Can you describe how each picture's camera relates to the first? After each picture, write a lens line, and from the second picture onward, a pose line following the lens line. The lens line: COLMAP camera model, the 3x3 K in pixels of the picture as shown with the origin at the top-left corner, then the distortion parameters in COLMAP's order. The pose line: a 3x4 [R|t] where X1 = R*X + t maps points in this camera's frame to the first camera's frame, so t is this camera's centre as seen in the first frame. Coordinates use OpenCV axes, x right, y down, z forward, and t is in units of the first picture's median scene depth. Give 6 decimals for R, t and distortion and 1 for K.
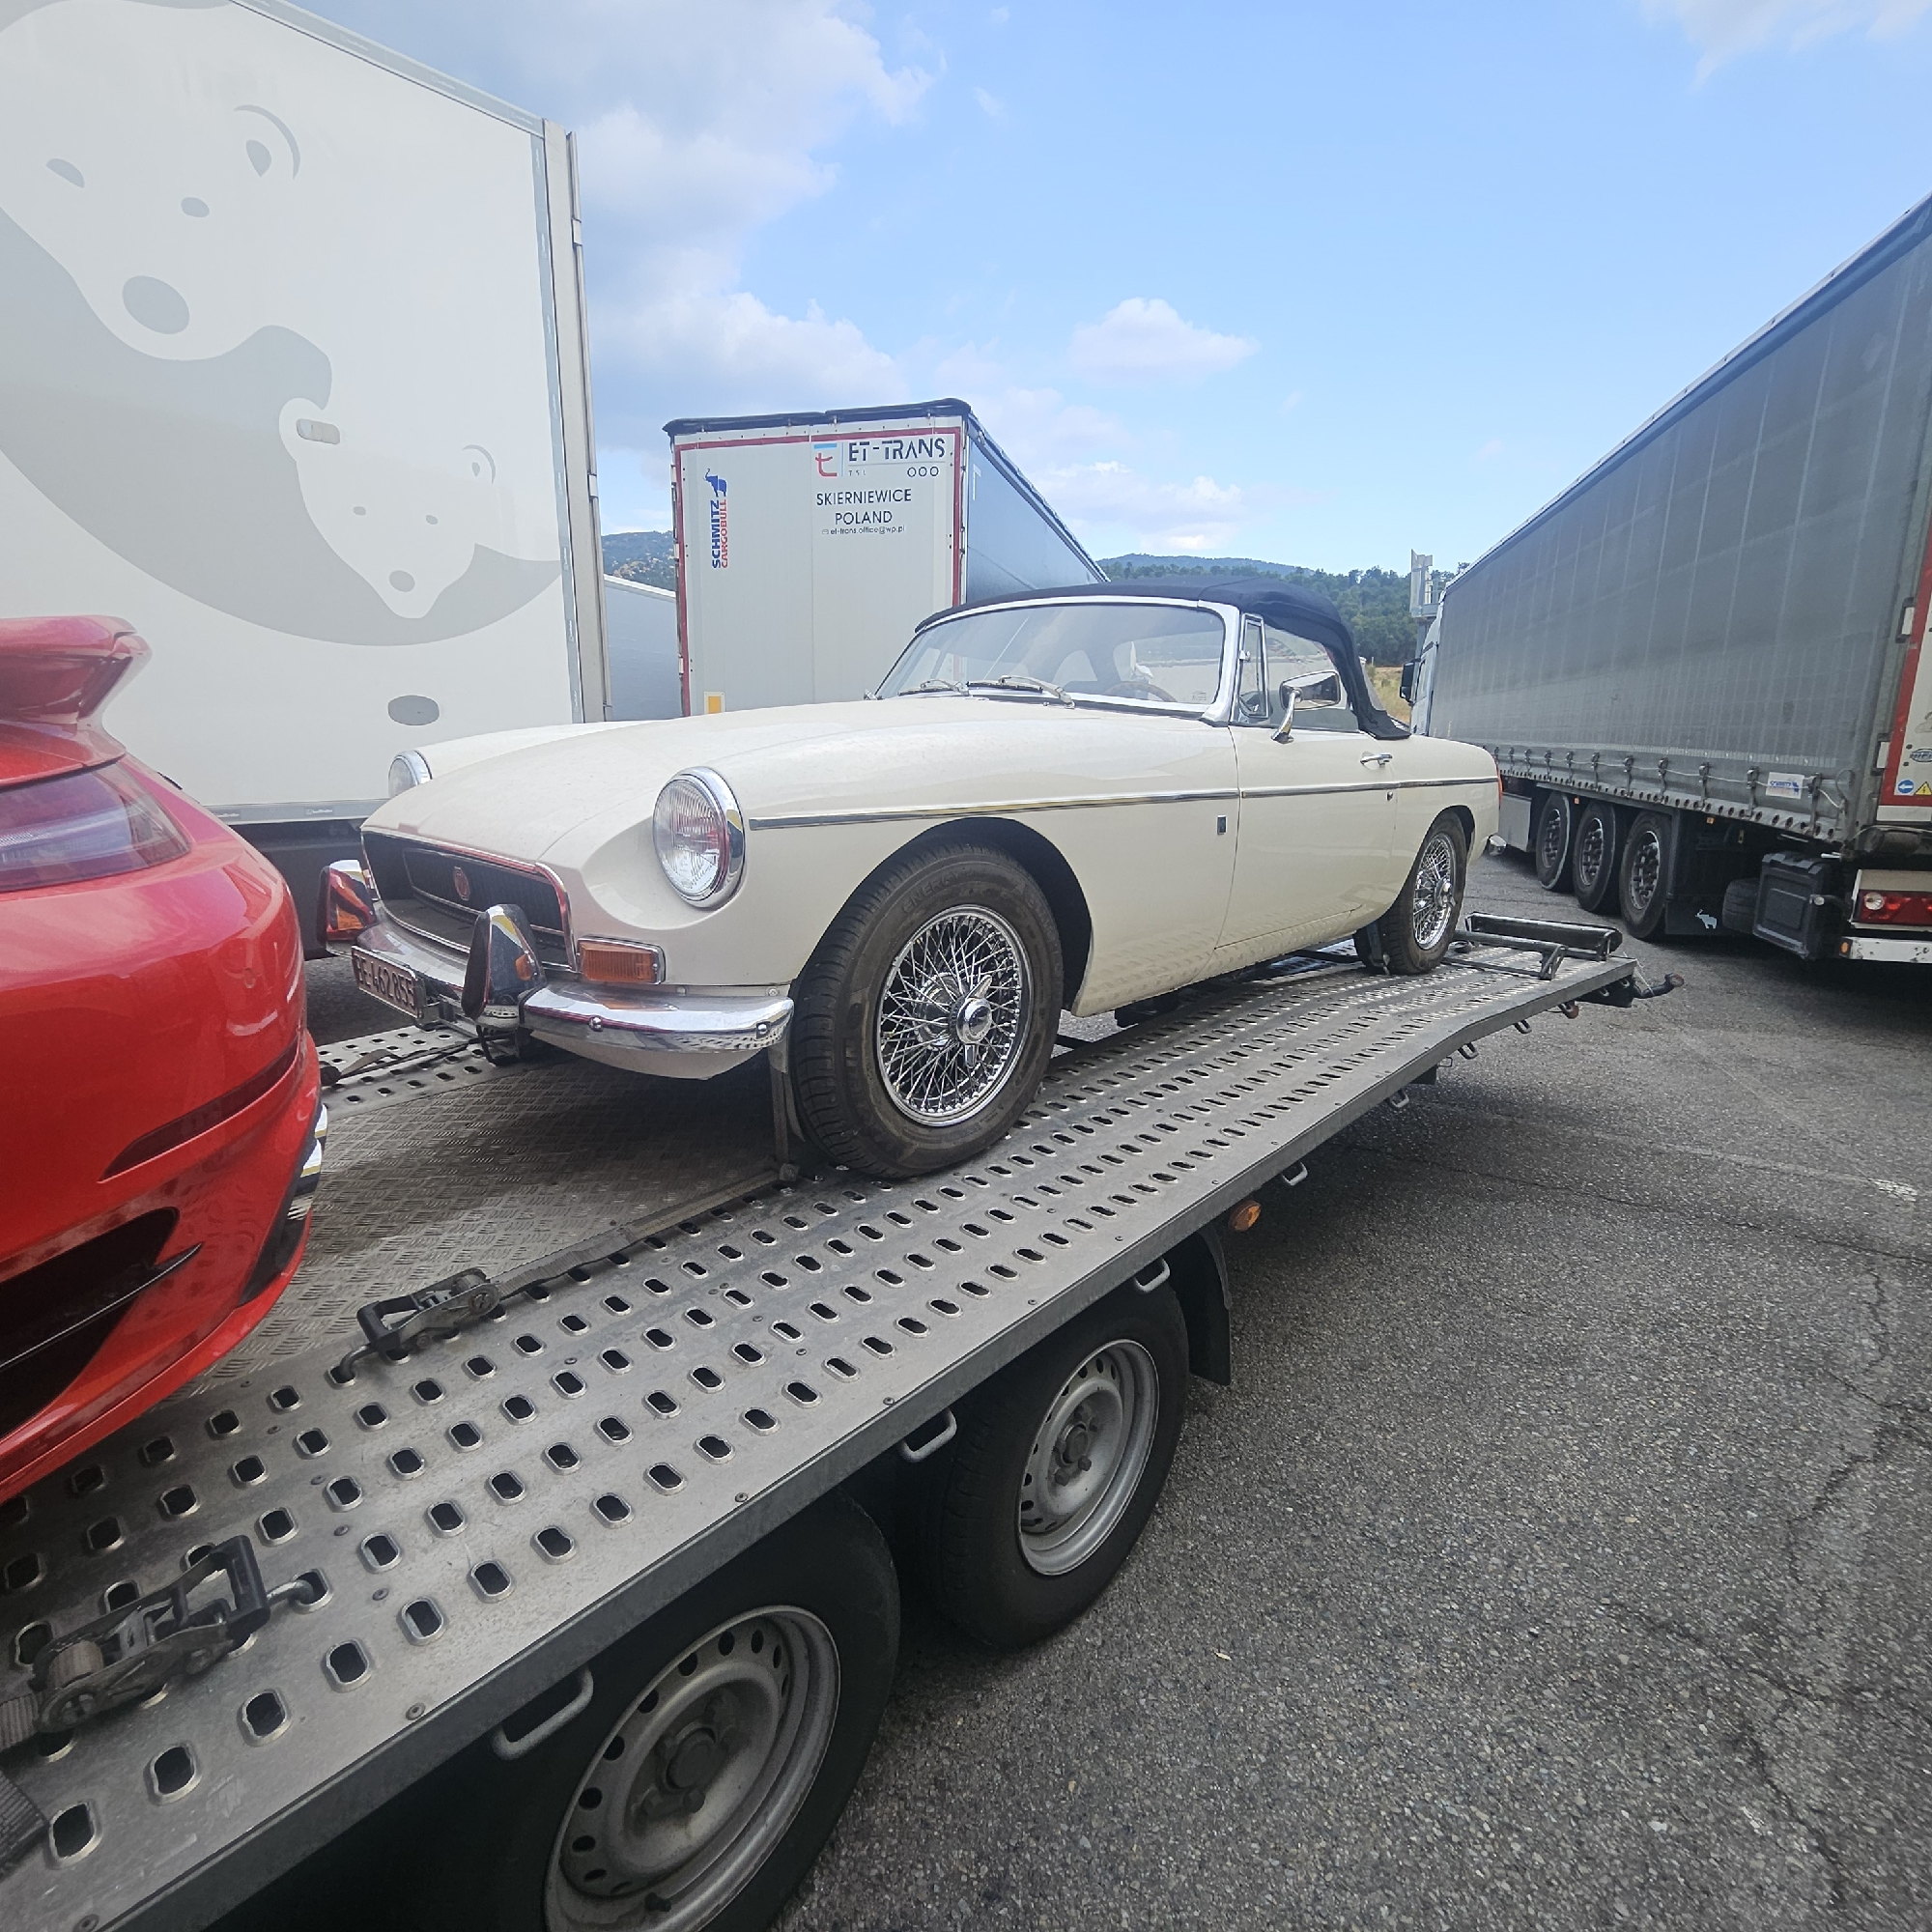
lens RADIAL K [[1018.2, 0, 956.5], [0, 1018.2, 965.5], [0, 0, 1]] dist [0.008750, -0.003086]
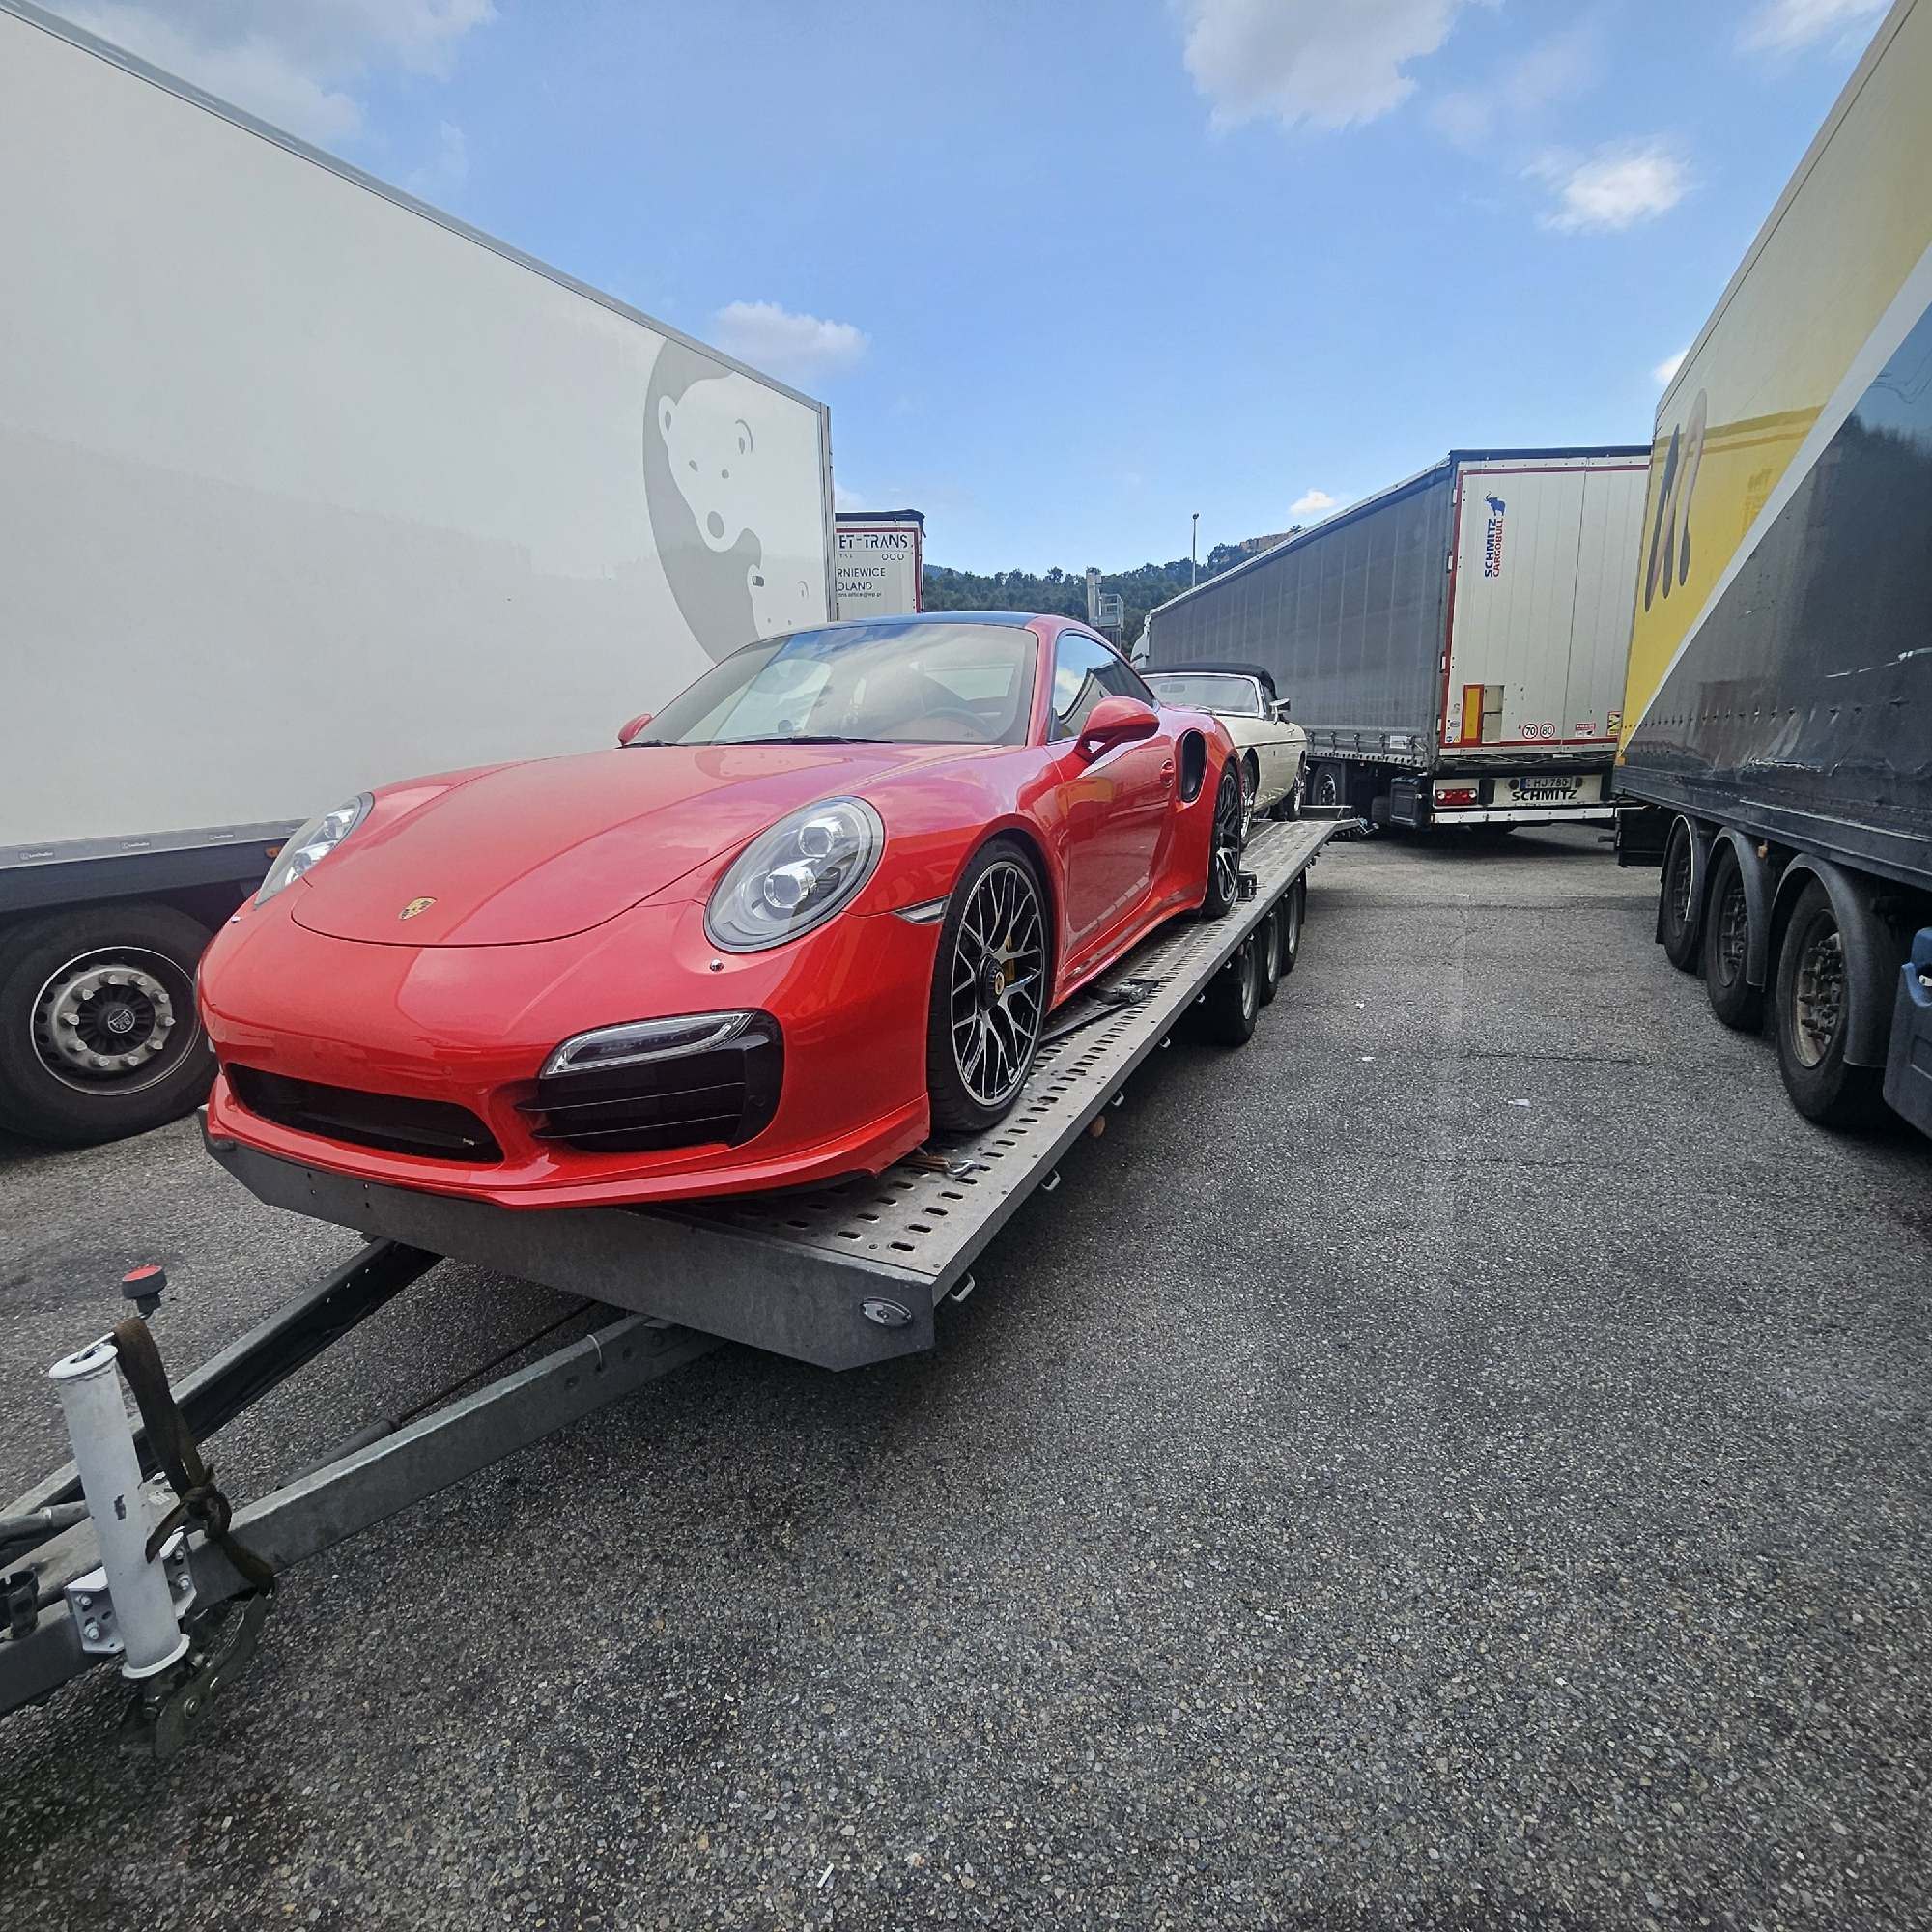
lens RADIAL K [[1018.2, 0, 952.8], [0, 1018.2, 978.5], [0, 0, 1]] dist [0.008750, -0.003086]
pose [[0.951538, -0.104001, 0.289410, -0.614635], [0.100192, 0.994574, 0.027990, 0.133524], [-0.290751, 0.002363, 0.956796, -0.622737]]
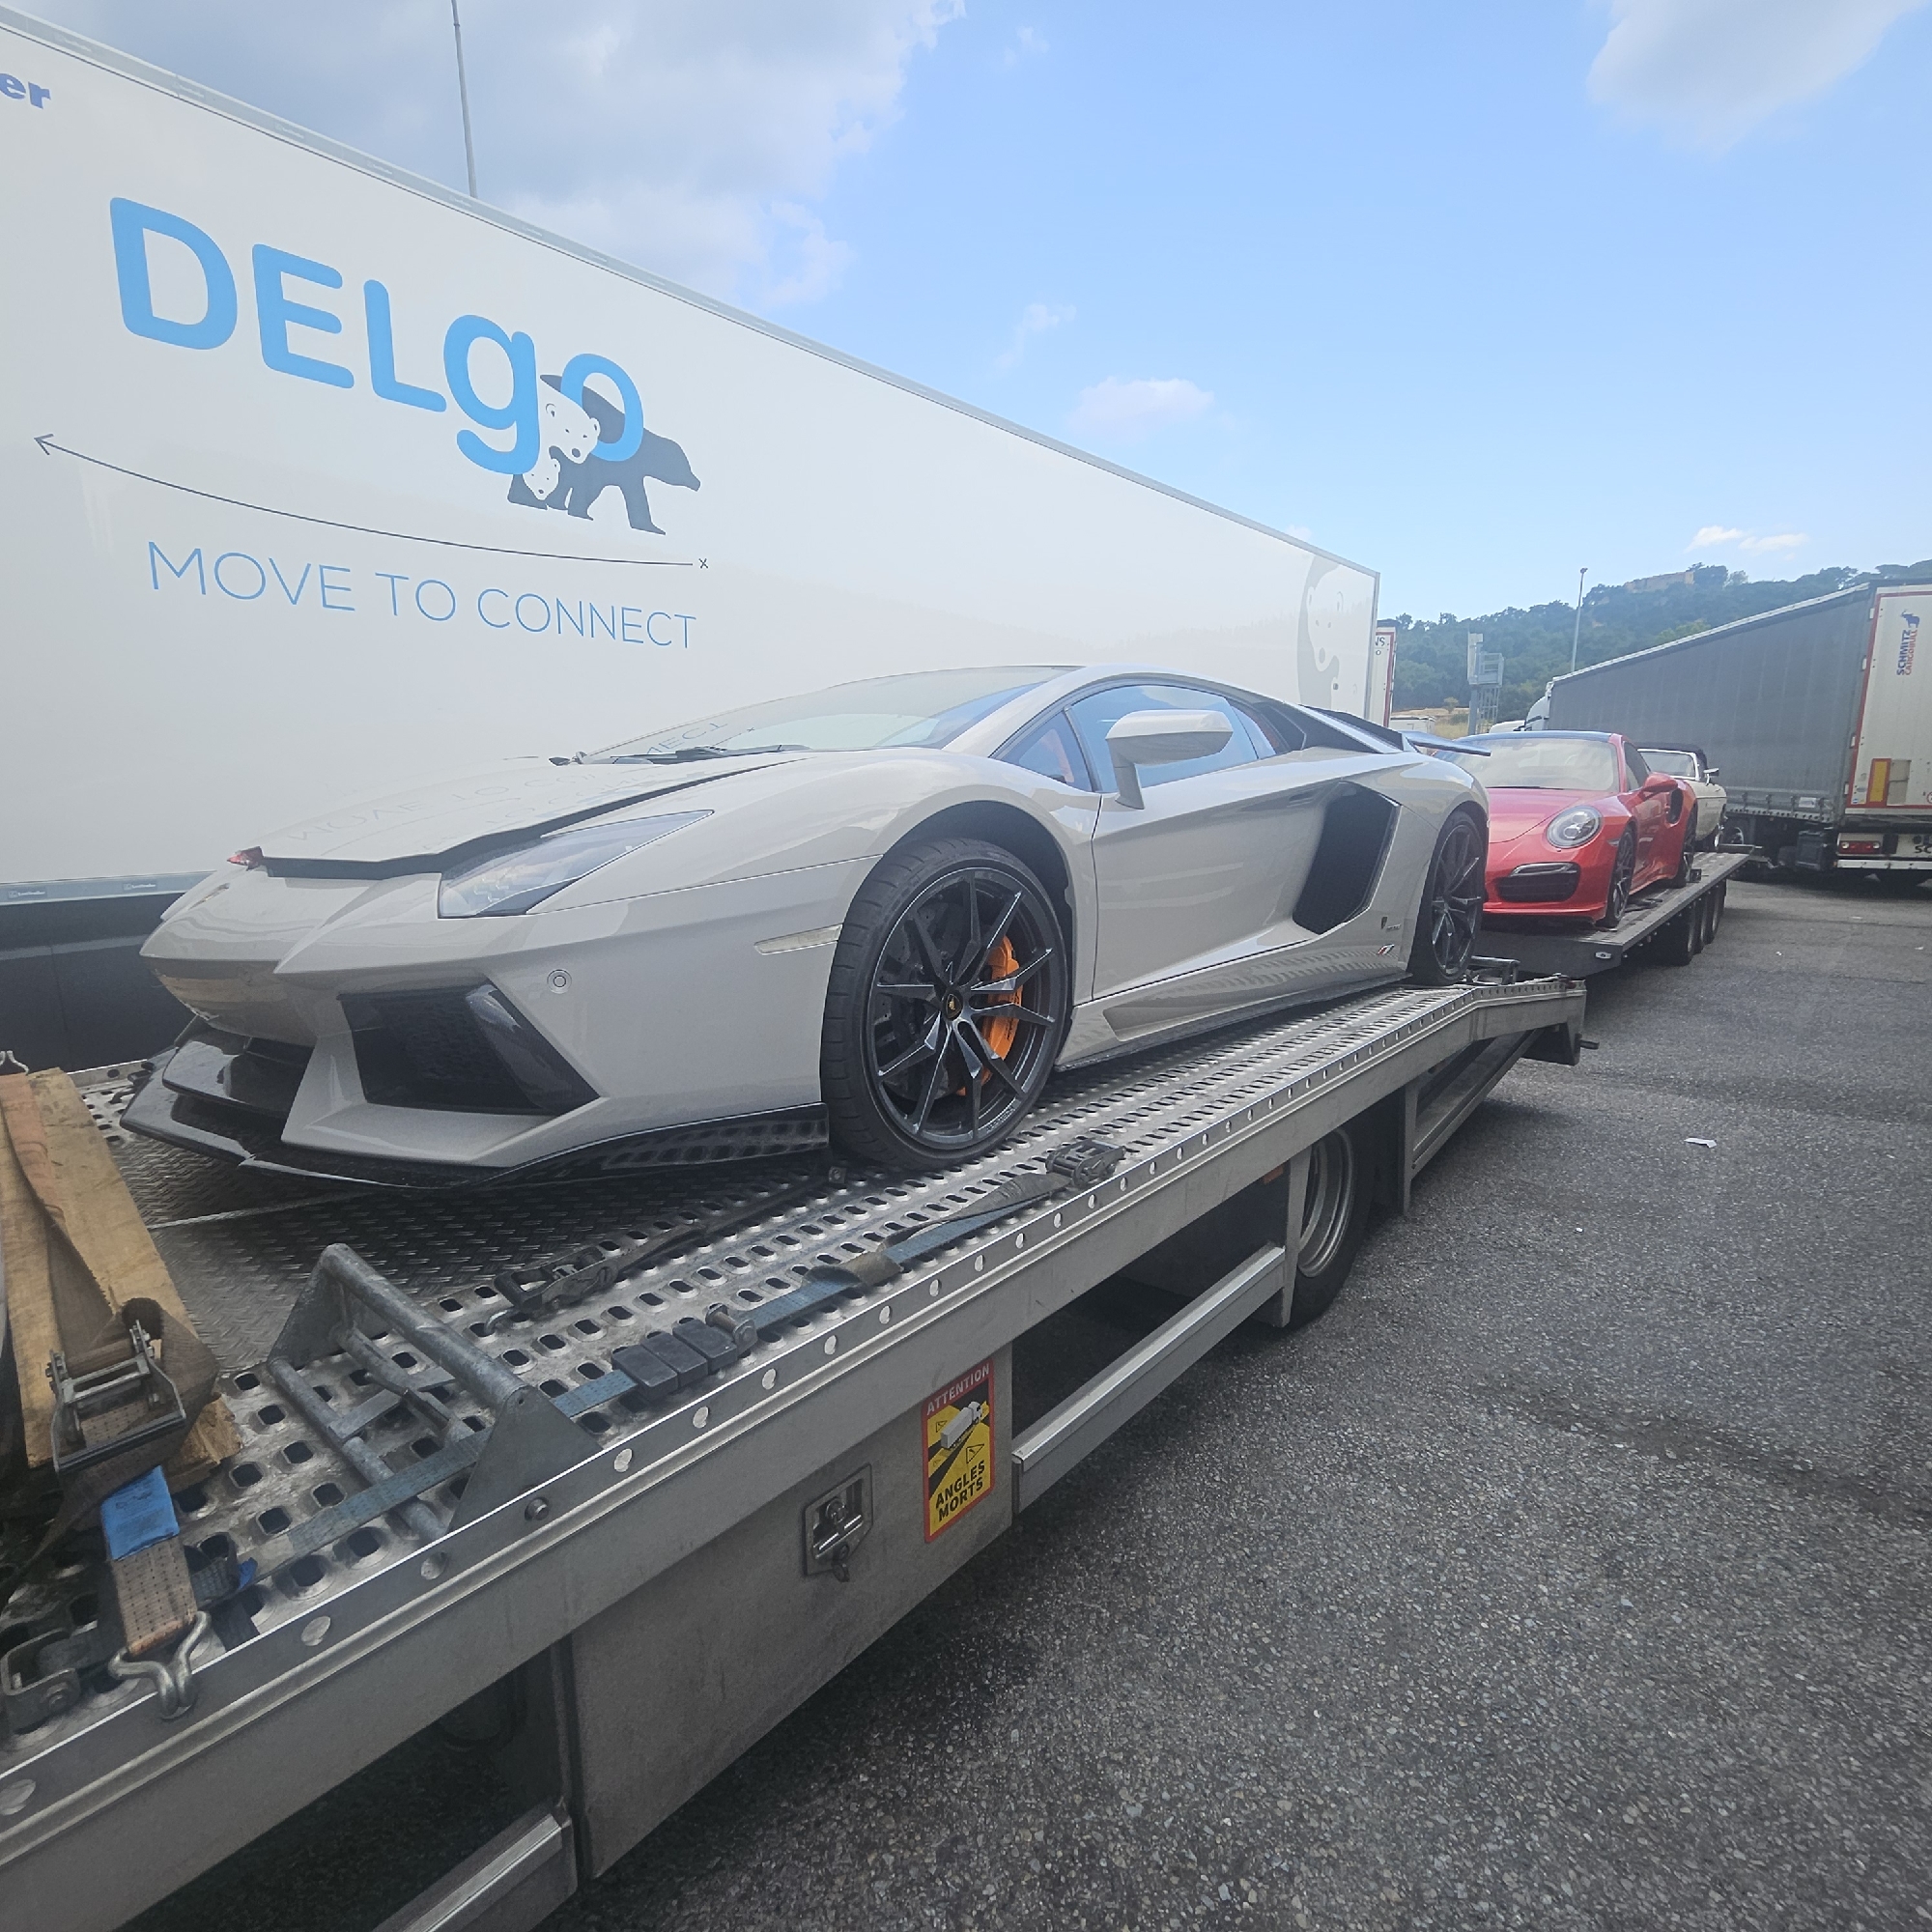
lens RADIAL K [[1018.2, 0, 963.9], [0, 1018.2, 967.0], [0, 0, 1]] dist [0.008750, -0.003086]
pose [[0.999730, -0.007720, 0.021928, -1.224874], [0.008534, 0.999269, -0.037276, 0.282670], [-0.021624, 0.037453, 0.999064, -1.342905]]
